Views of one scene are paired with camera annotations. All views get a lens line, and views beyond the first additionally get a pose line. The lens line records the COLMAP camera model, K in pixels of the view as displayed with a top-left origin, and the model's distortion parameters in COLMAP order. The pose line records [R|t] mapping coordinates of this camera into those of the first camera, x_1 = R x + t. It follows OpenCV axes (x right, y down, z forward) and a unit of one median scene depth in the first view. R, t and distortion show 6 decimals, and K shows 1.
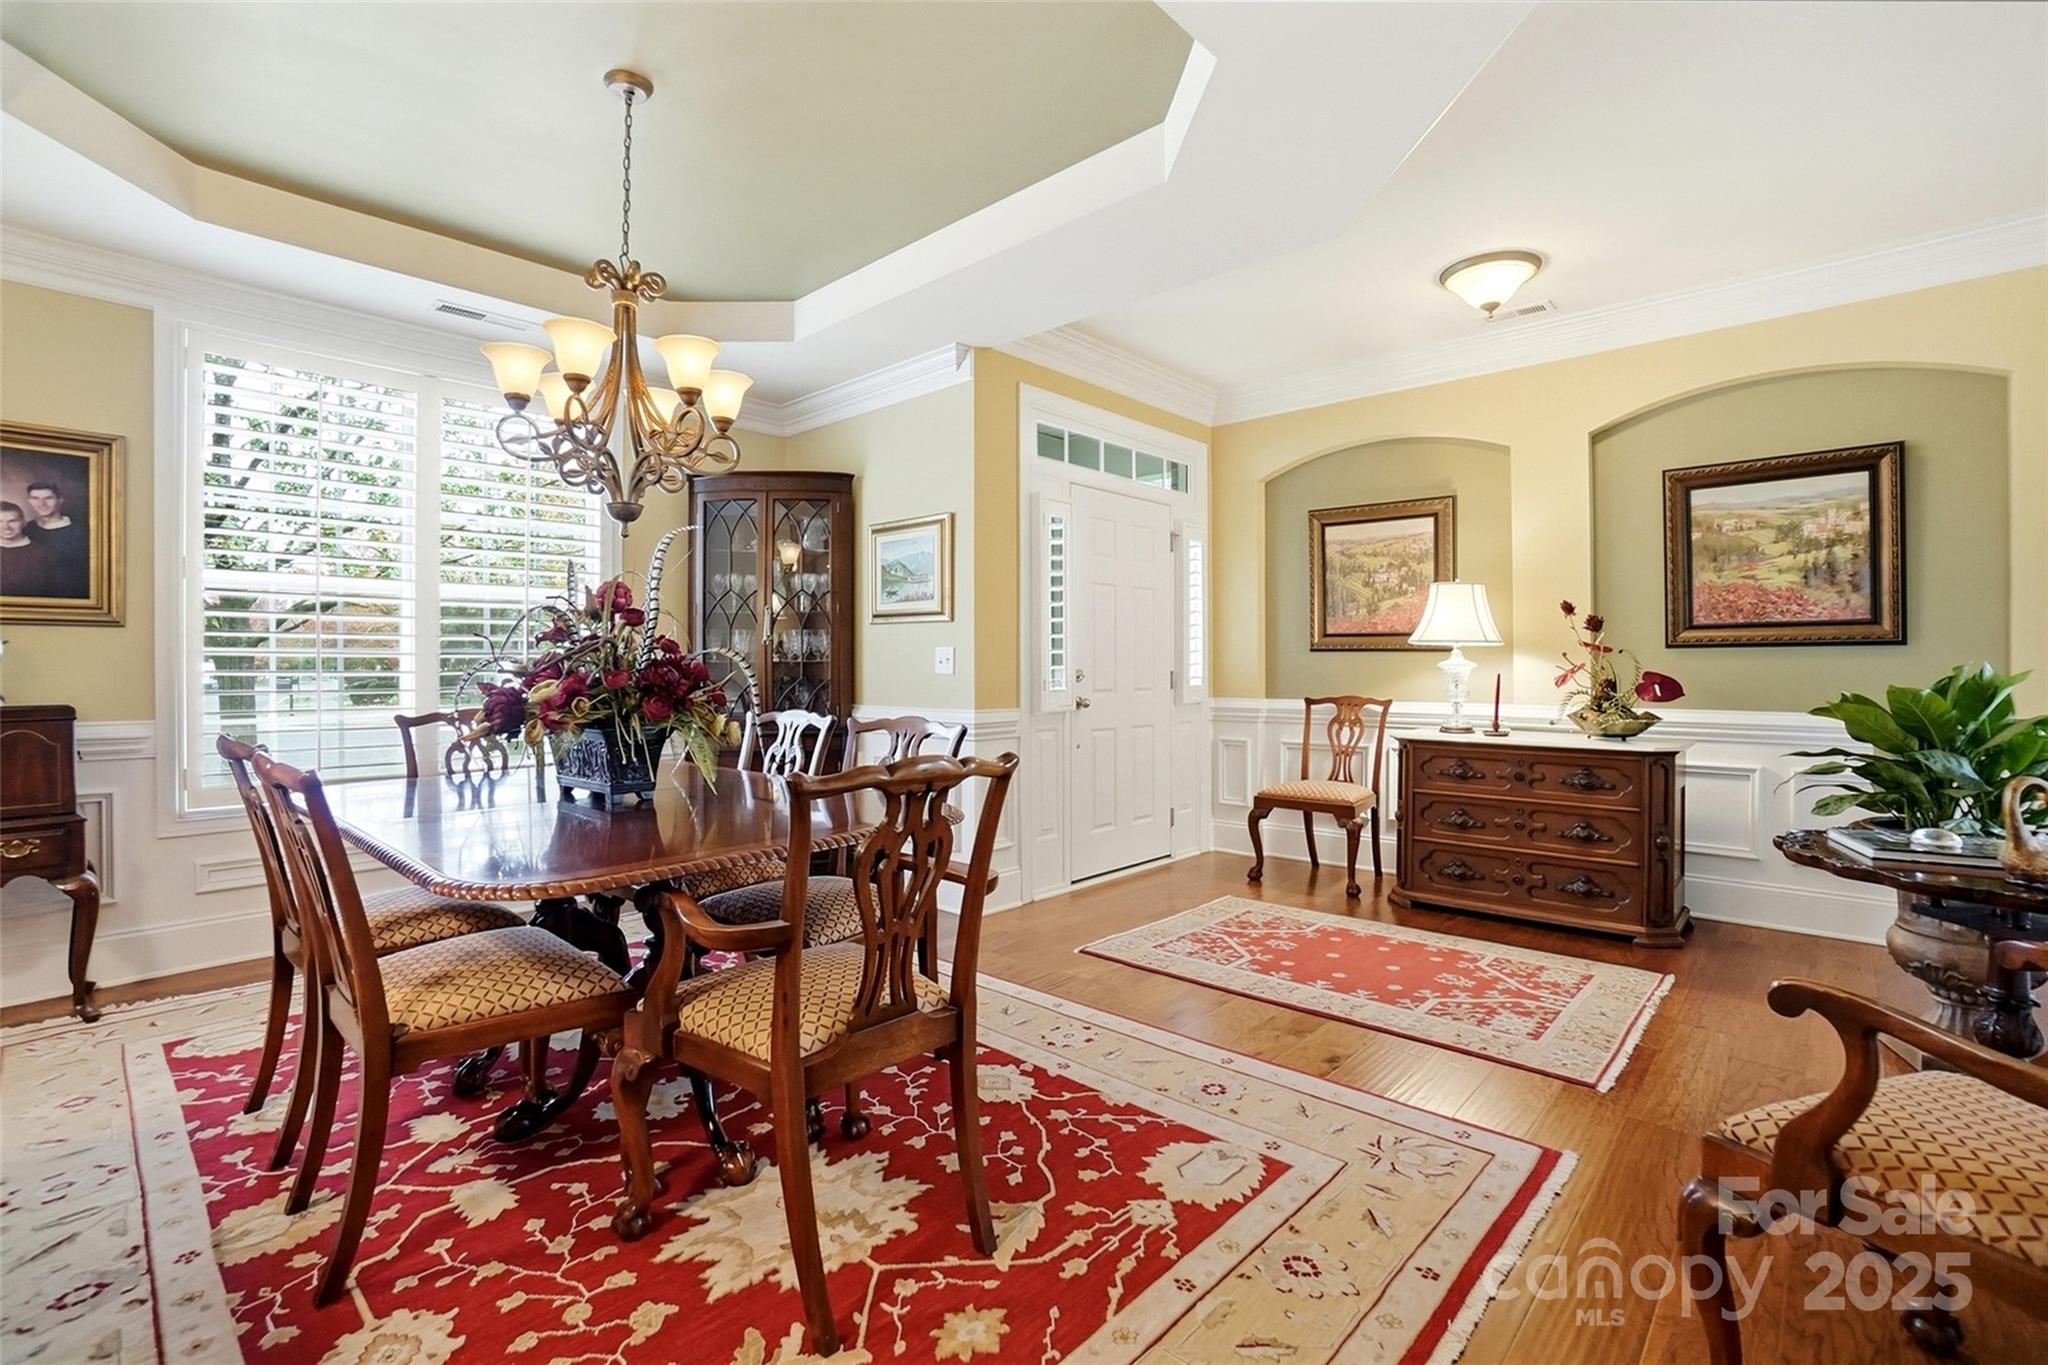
lens RADIAL K [[912.8, 0, 1011.8], [0, 912.8, 674.5], [0, 0, 1]] dist [-0.061681, 0.021050]
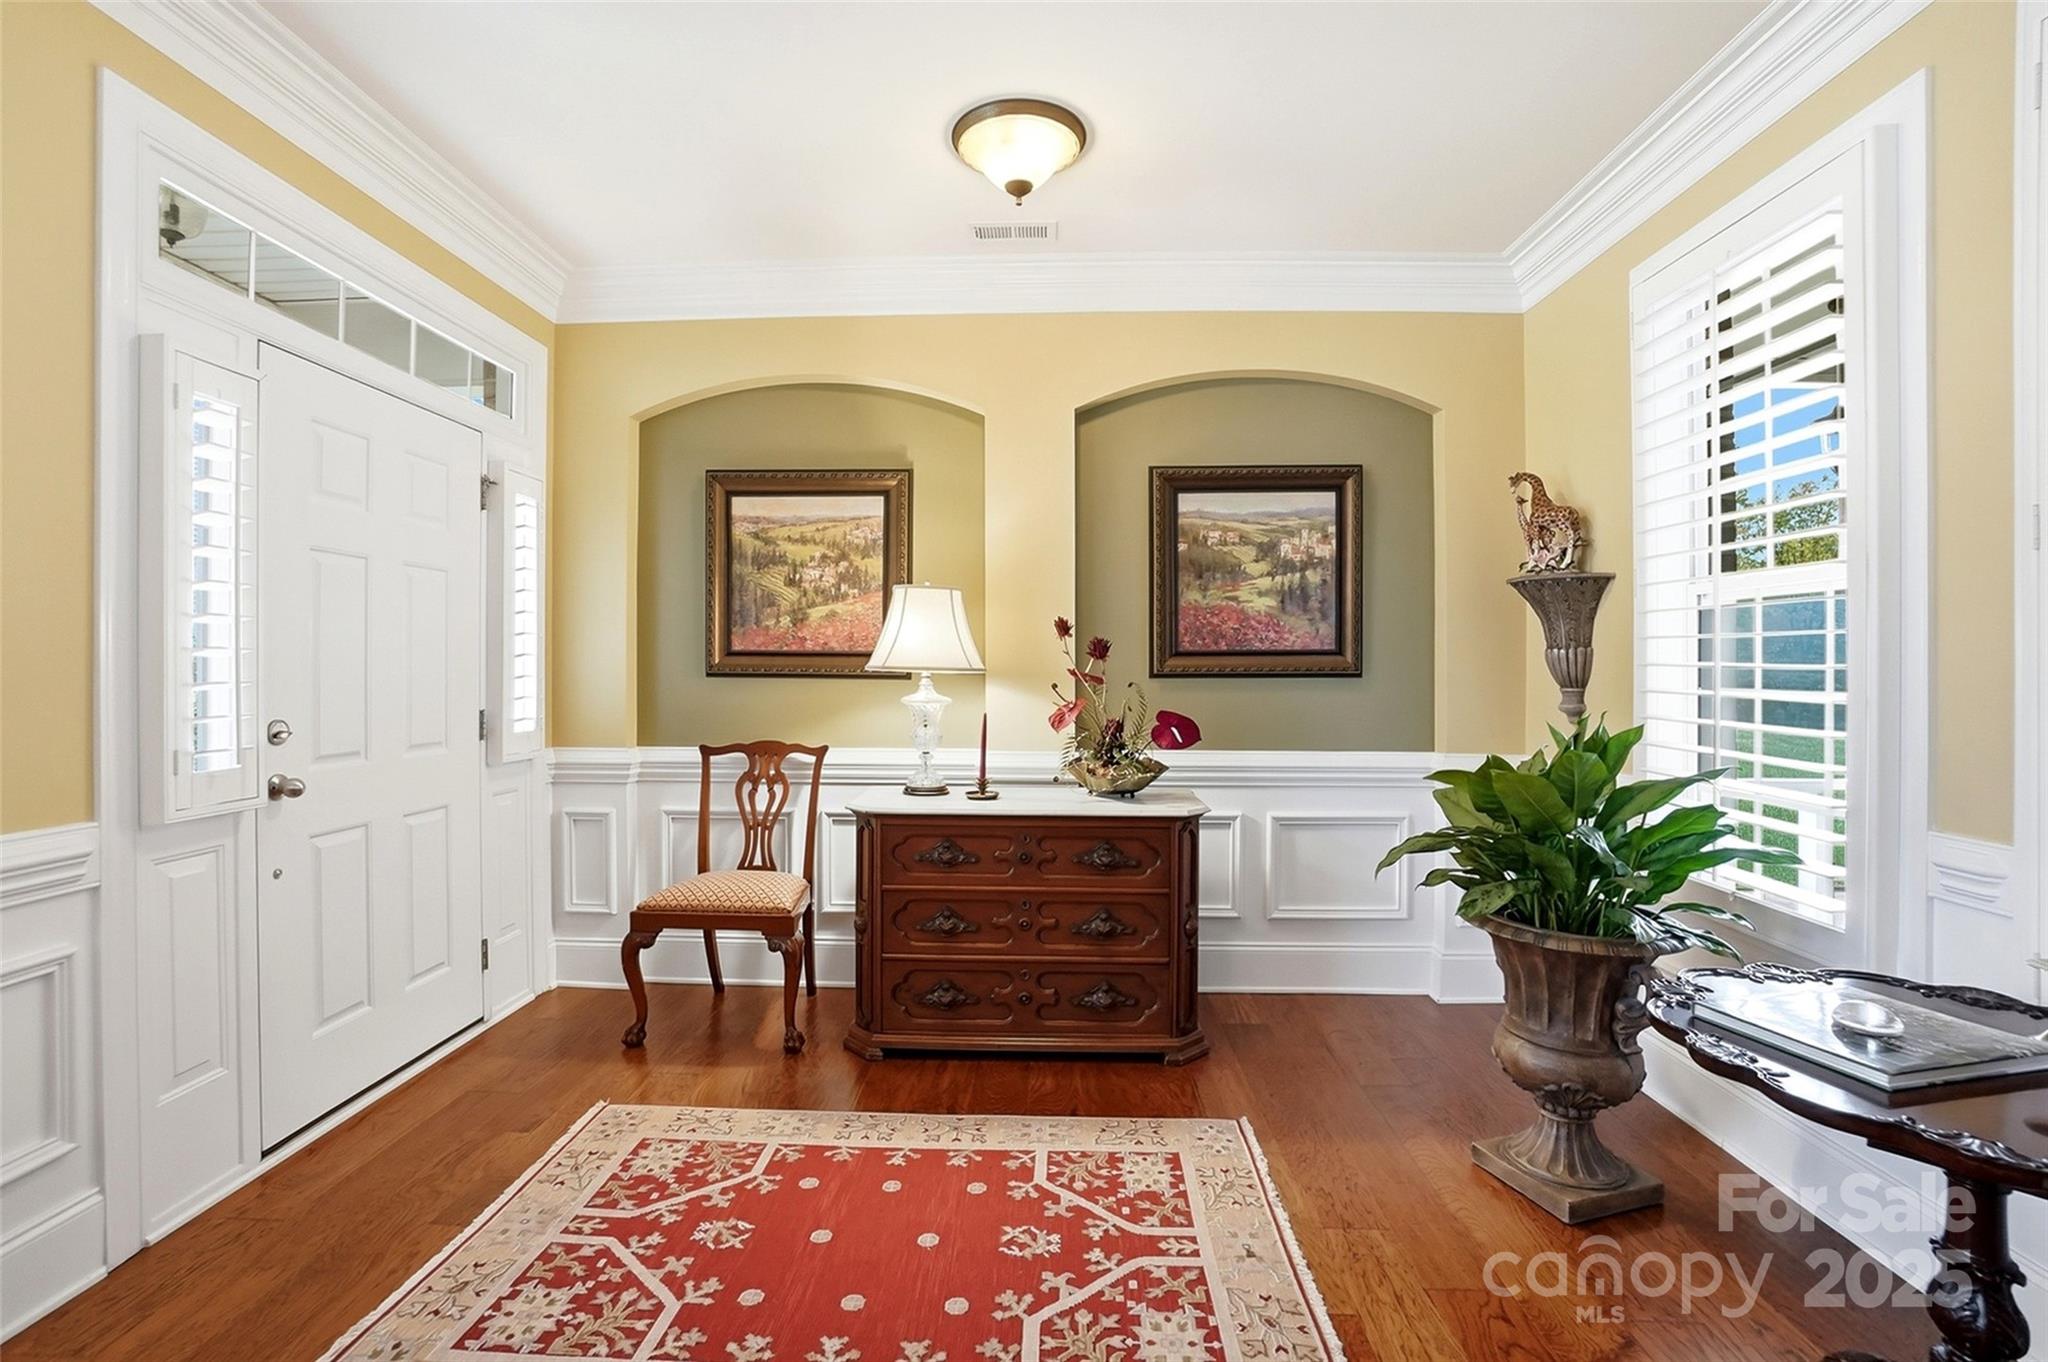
lens RADIAL K [[920.7, 0, 1011.4], [0, 920.7, 670.0], [0, 0, 1]] dist [-0.067196, 0.022752]
pose [[0.757038, 0.001578, 0.653369, 0.075200], [0.003709, 0.999971, -0.006713, -0.034890], [-0.653360, 0.007506, 0.757010, 0.465084]]
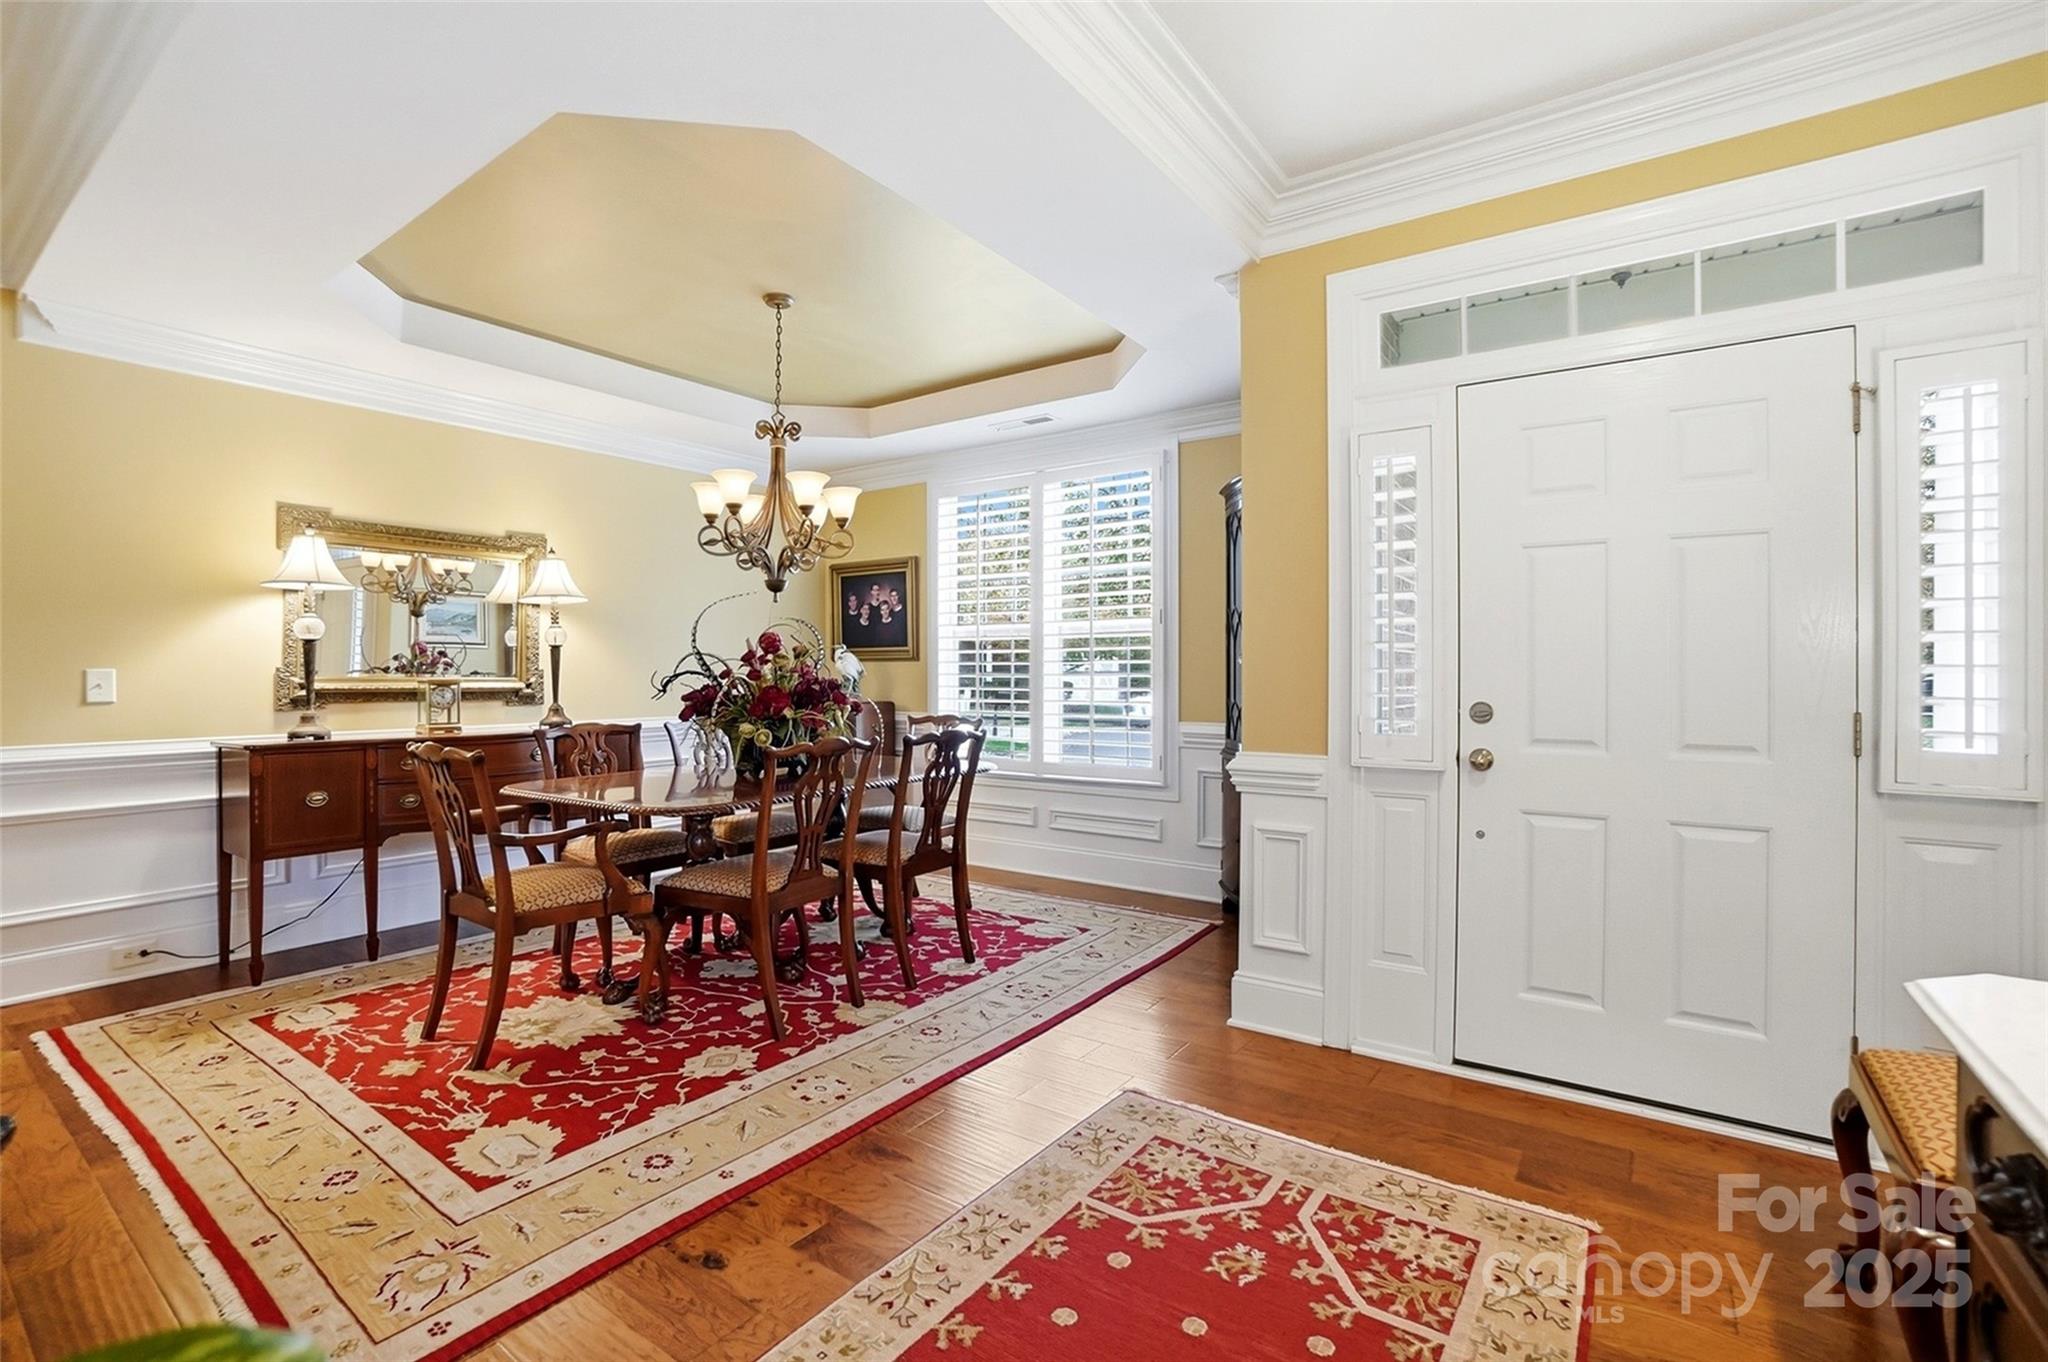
lens RADIAL K [[912.8, 0, 1011.8], [0, 912.8, 673.0], [0, 0, 1]] dist [-0.061681, 0.021050]
pose [[0.132935, 0.000823, -0.991124, 0.750103], [-0.010257, 0.999947, -0.000545, -0.025497], [0.991072, 0.010239, 0.132936, 0.787872]]
